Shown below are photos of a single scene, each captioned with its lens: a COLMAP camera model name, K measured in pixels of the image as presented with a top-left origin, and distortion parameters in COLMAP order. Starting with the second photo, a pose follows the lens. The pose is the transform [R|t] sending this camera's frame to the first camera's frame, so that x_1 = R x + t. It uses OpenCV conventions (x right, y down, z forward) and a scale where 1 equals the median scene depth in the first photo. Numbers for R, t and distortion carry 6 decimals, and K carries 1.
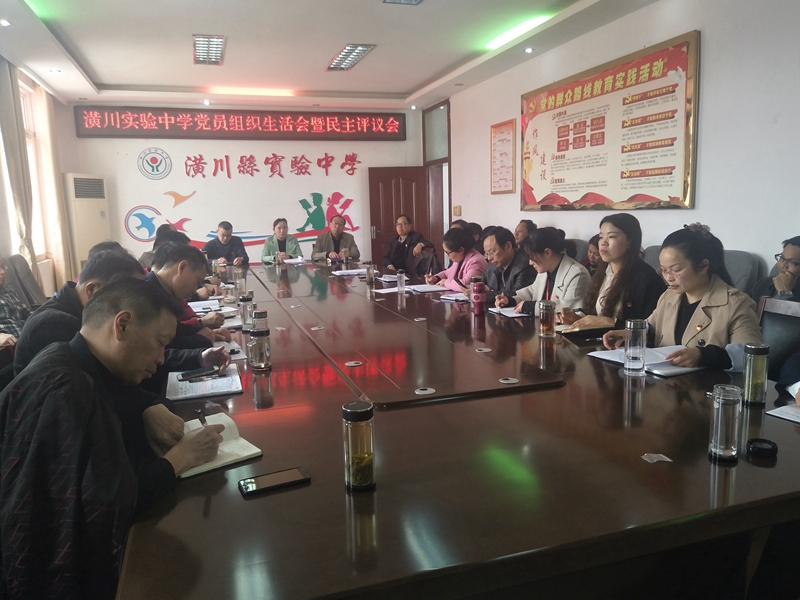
lens RADIAL K [[614.2, 0, 399.4], [0, 614.2, 299.3], [0, 0, 1]] dist [0.094437, -0.109329]
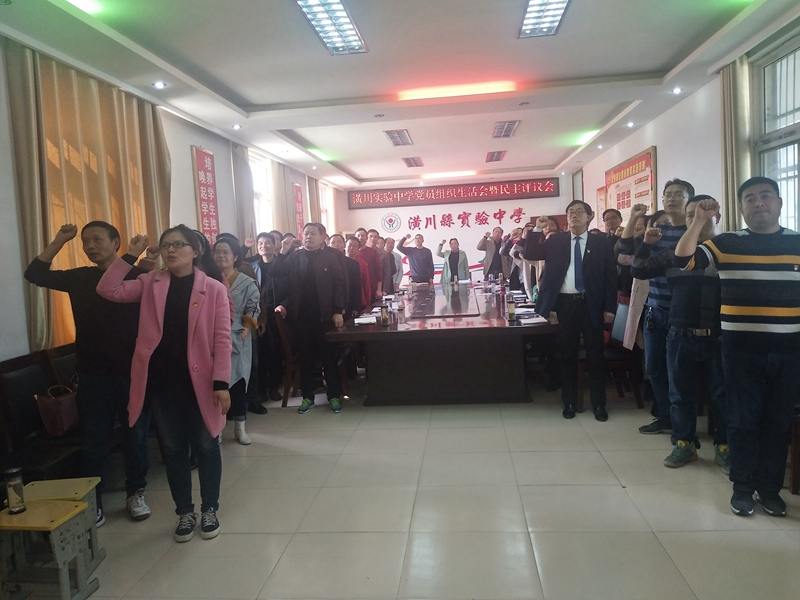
lens RADIAL K [[614.2, 0, 402.0], [0, 614.2, 297.2], [0, 0, 1]] dist [0.094437, -0.109329]
pose [[0.918887, 0.009740, -0.394401, 0.349825], [-0.031908, 0.998255, -0.049687, 0.069184], [0.393229, 0.058241, 0.917594, -0.578513]]
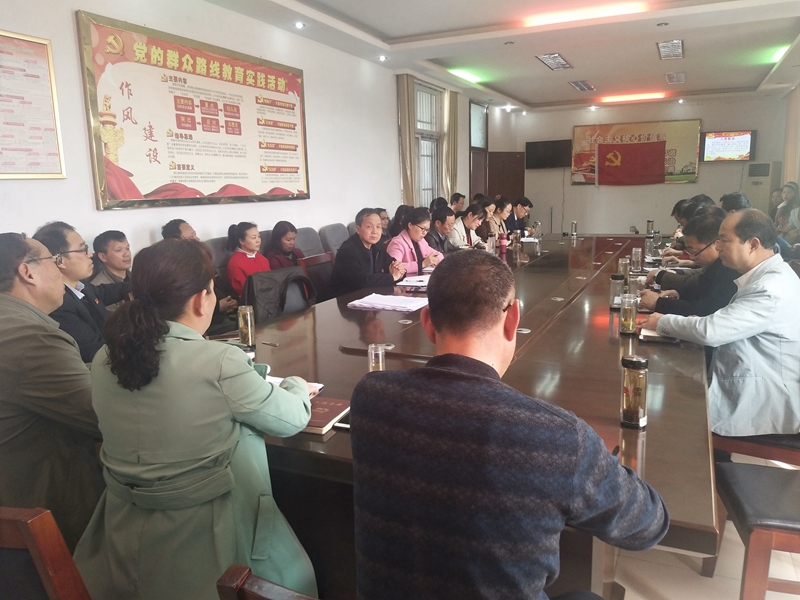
lens RADIAL K [[614.2, 0, 381.5], [0, 614.2, 301.8], [0, 0, 1]] dist [0.094437, -0.109329]
pose [[-0.720724, -0.075805, 0.689065, -0.436066], [0.155454, 0.951015, 0.267218, -0.187908], [-0.675568, 0.299708, -0.673634, 1.317592]]
